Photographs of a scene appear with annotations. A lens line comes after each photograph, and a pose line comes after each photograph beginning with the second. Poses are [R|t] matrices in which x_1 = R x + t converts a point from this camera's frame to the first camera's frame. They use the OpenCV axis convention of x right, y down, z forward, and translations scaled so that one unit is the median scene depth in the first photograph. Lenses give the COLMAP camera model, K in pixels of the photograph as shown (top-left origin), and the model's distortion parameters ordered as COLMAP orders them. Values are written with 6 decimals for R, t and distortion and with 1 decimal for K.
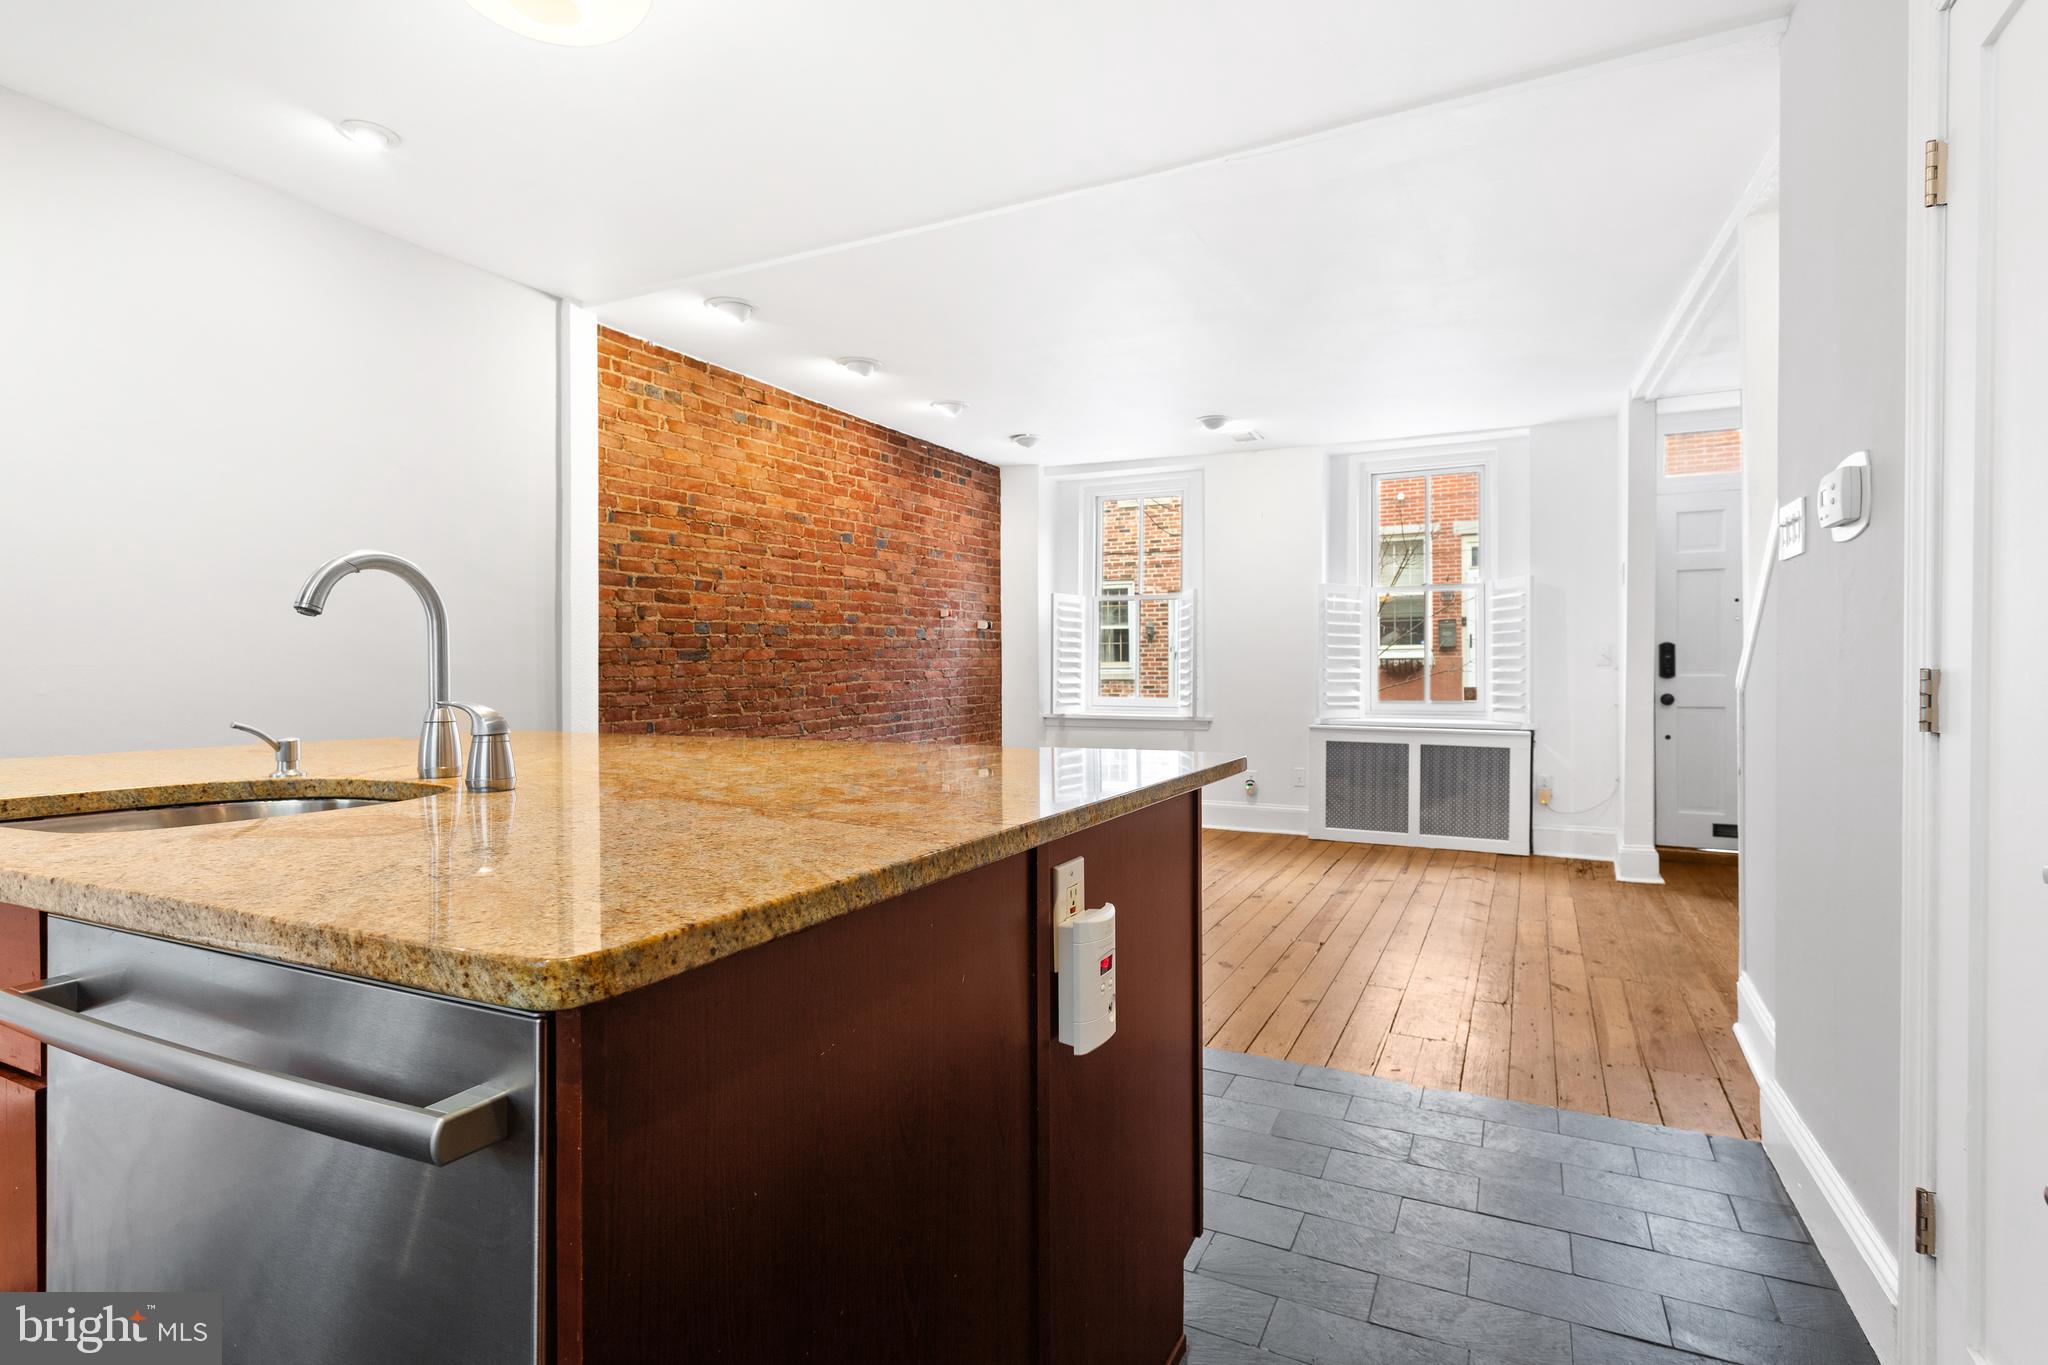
lens RADIAL K [[1000.0, 0, 971.6], [0, 1000.0, 667.4], [0, 0, 1]] dist [-0.002492, -0.001247]
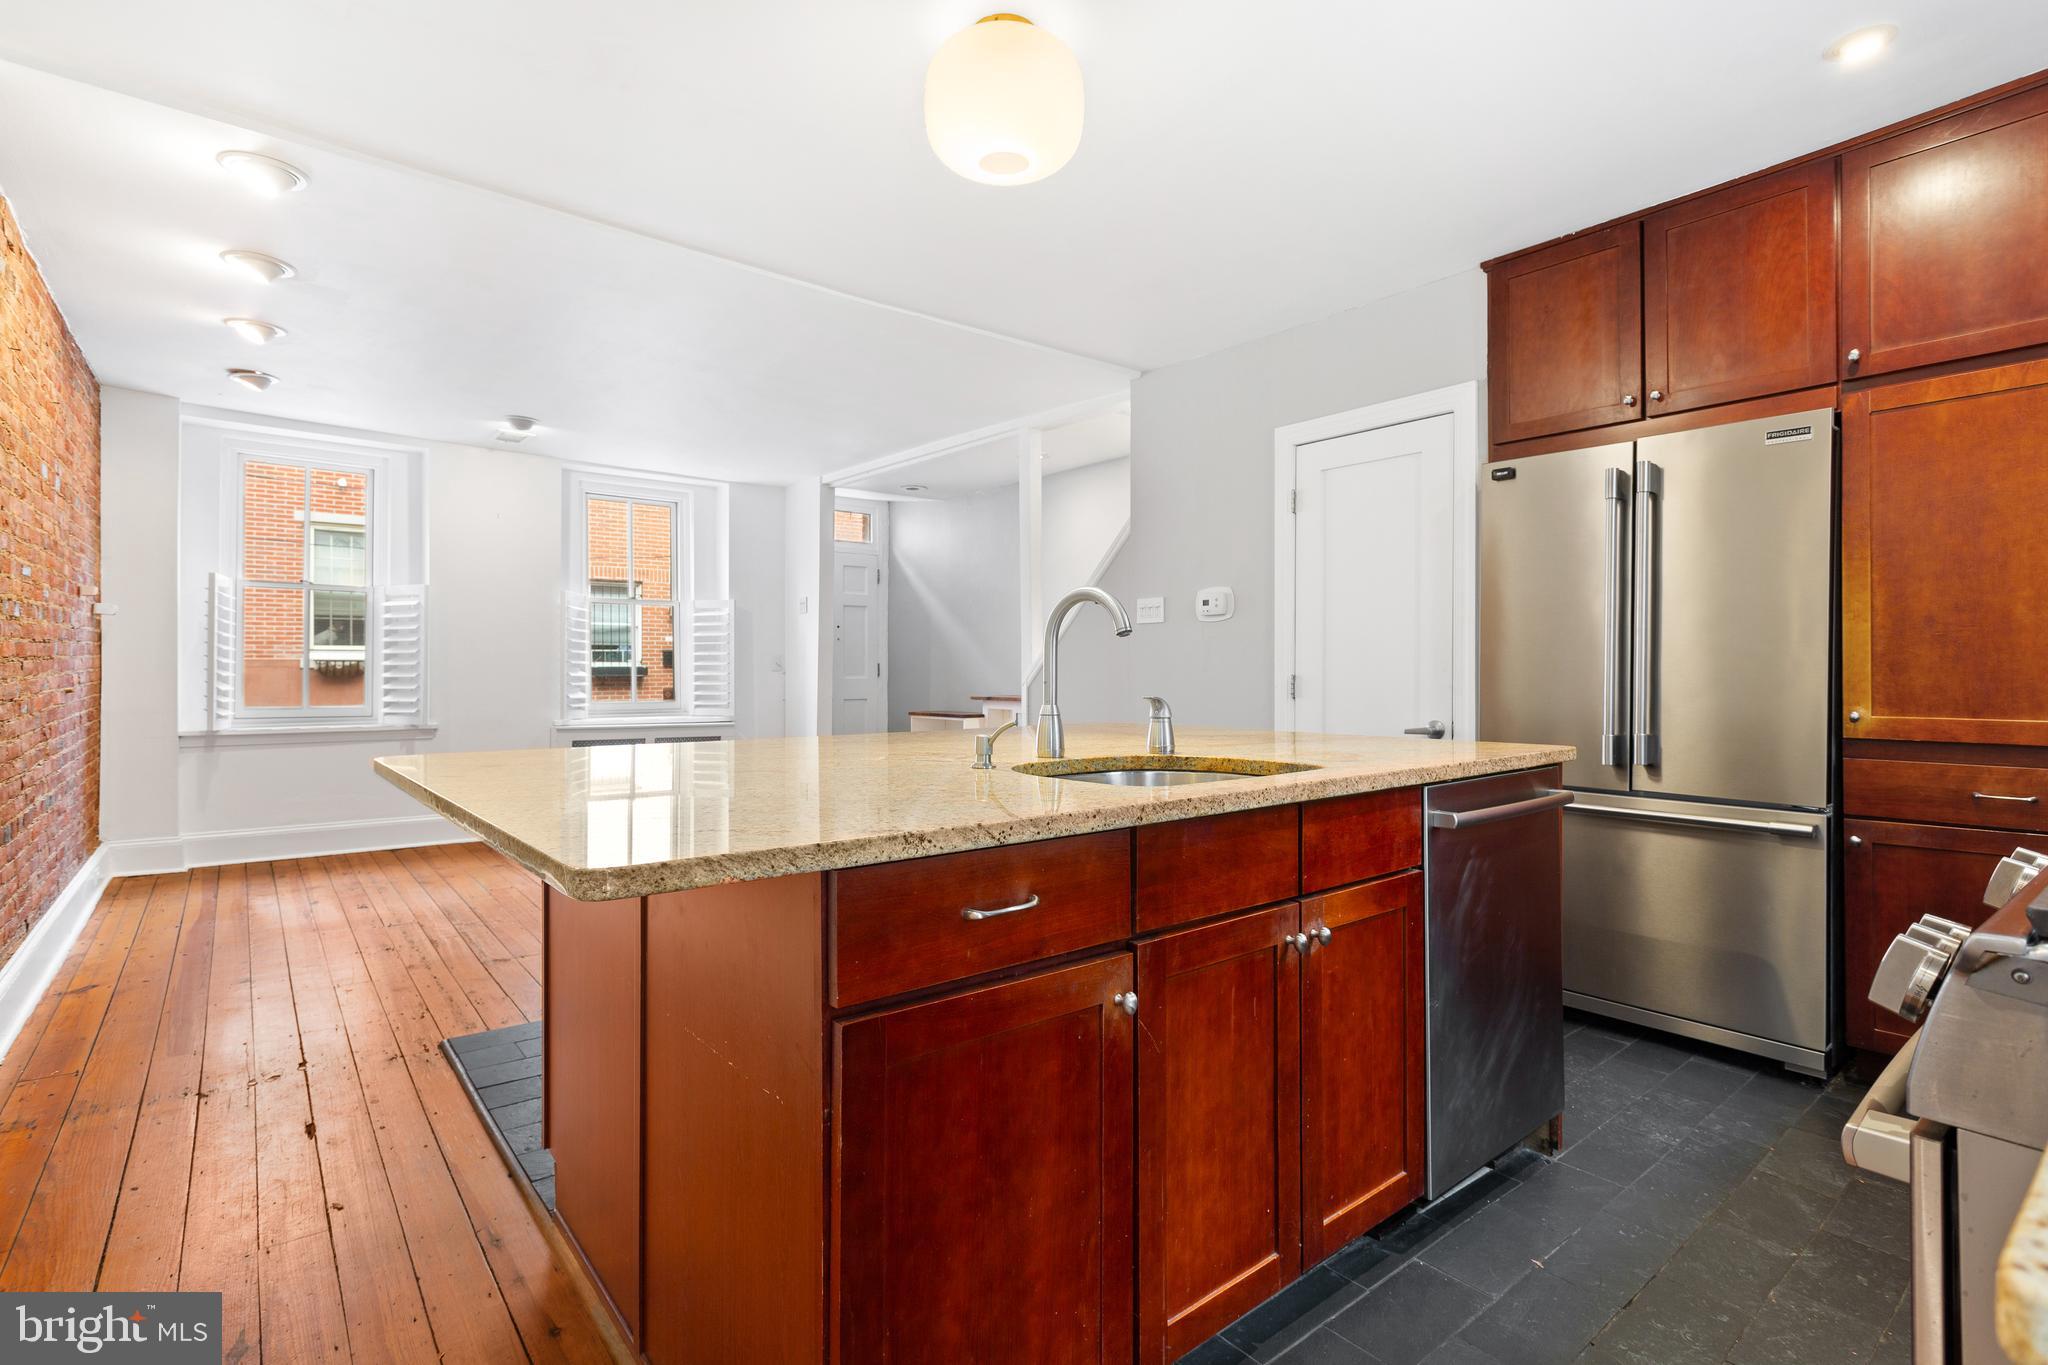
lens RADIAL K [[1006.4, 0, 1053.4], [0, 1006.4, 679.1], [0, 0, 1]] dist [0.000925, 0.000197]
pose [[0.374193, -0.003756, 0.927343, -0.478552], [-0.004576, 0.999972, 0.005896, -0.000445], [-0.927340, -0.006449, 0.374165, 0.147946]]
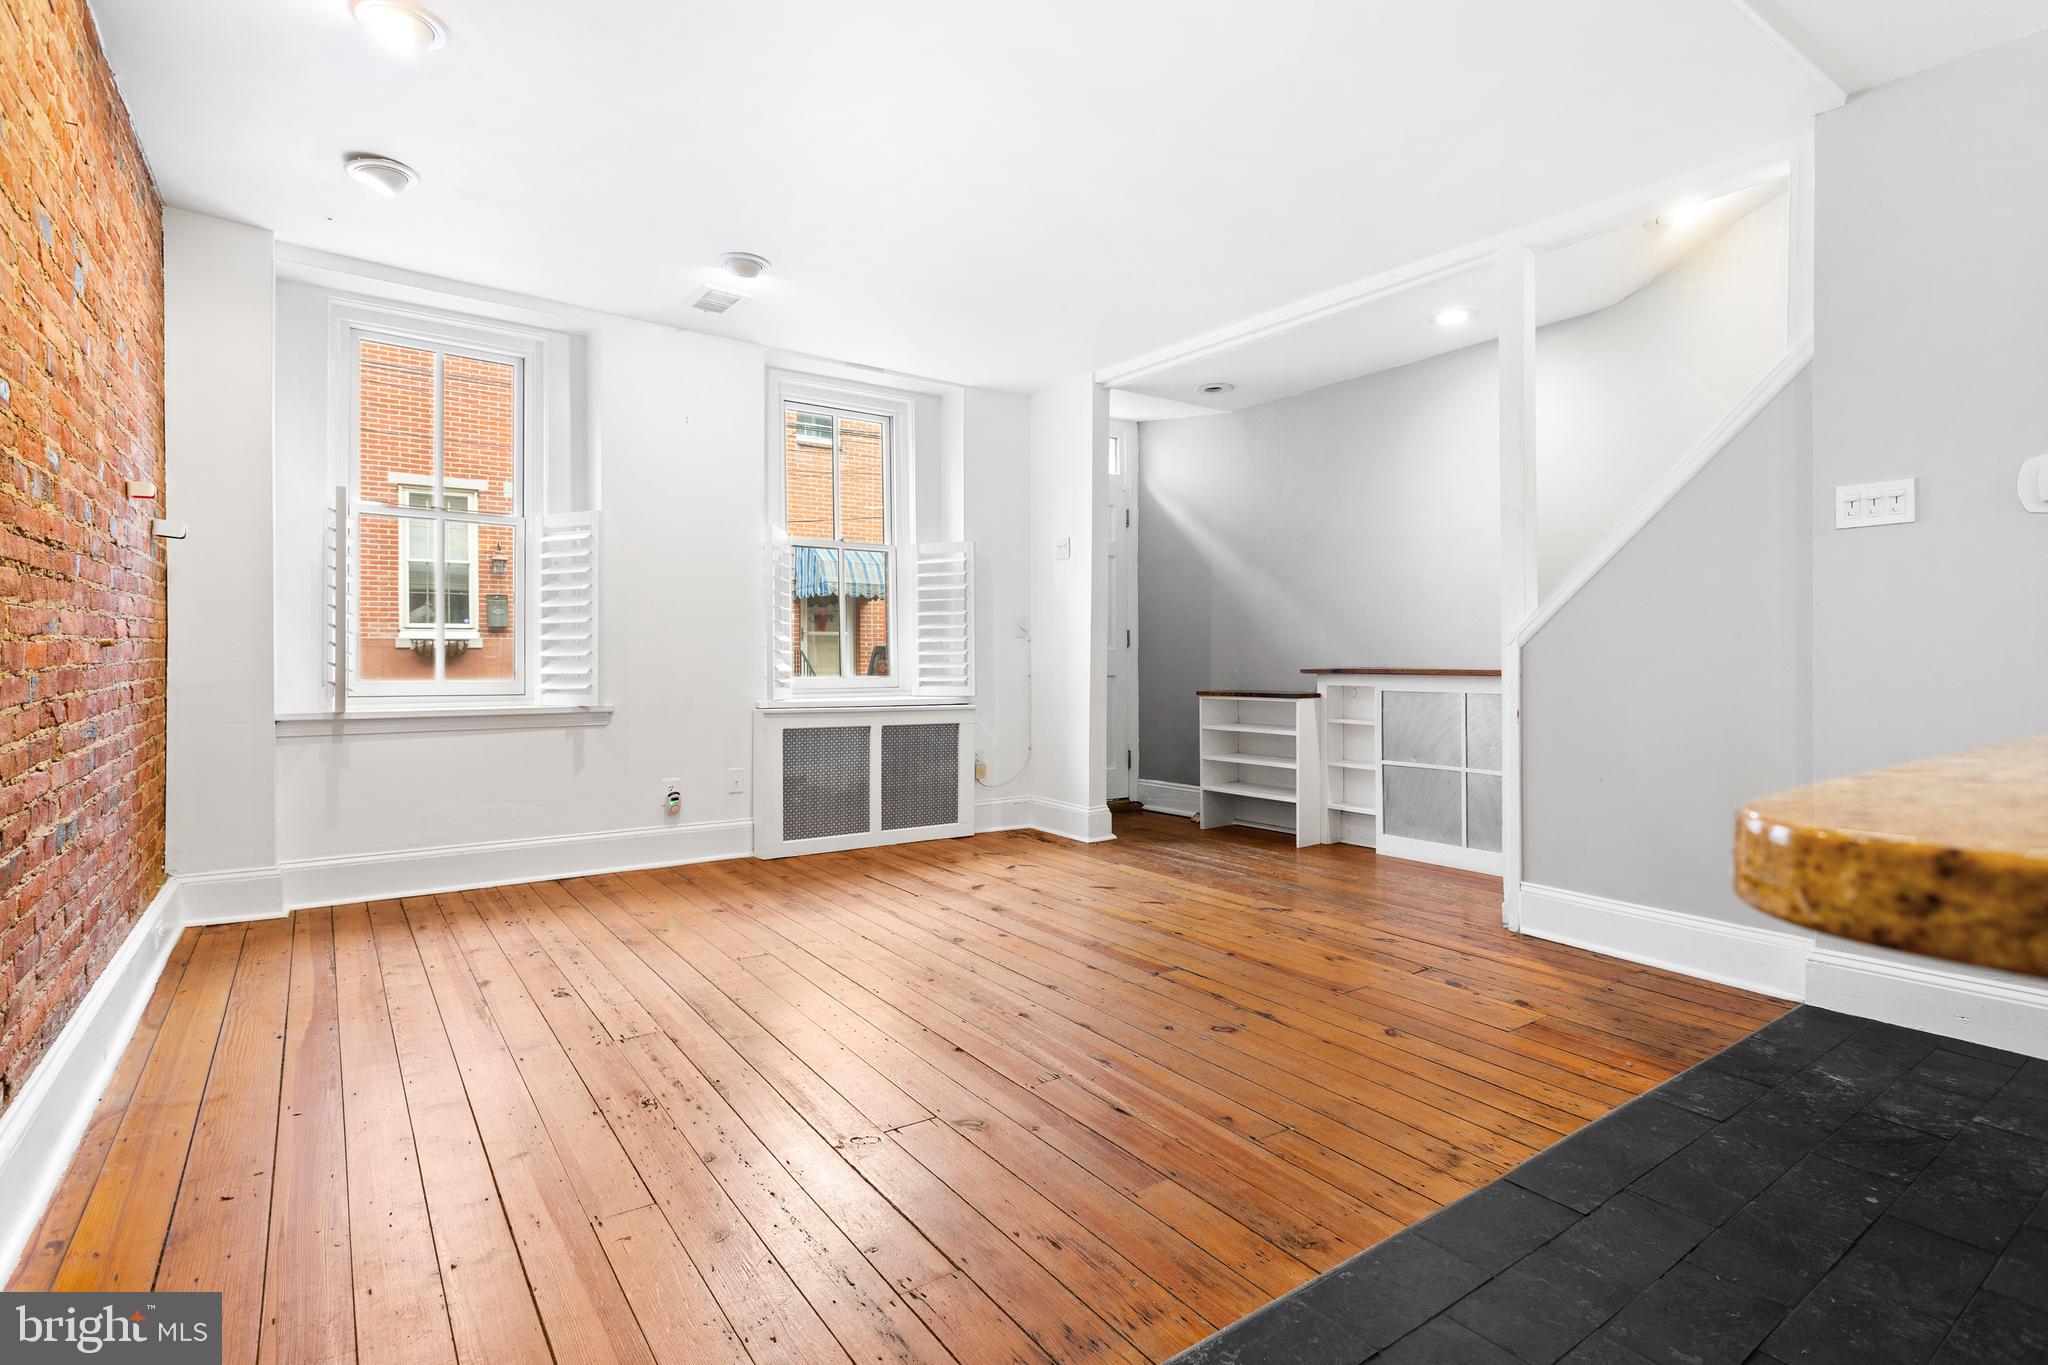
lens RADIAL K [[1026.0, 0, 1048.4], [0, 1026.0, 672.6], [0, 0, 1]] dist [0.003868, 0.000547]
pose [[0.432045, -0.008983, 0.901807, -0.296197], [-0.002120, 0.999938, 0.010975, 0.022598], [-0.901849, -0.006653, 0.431999, 0.517994]]
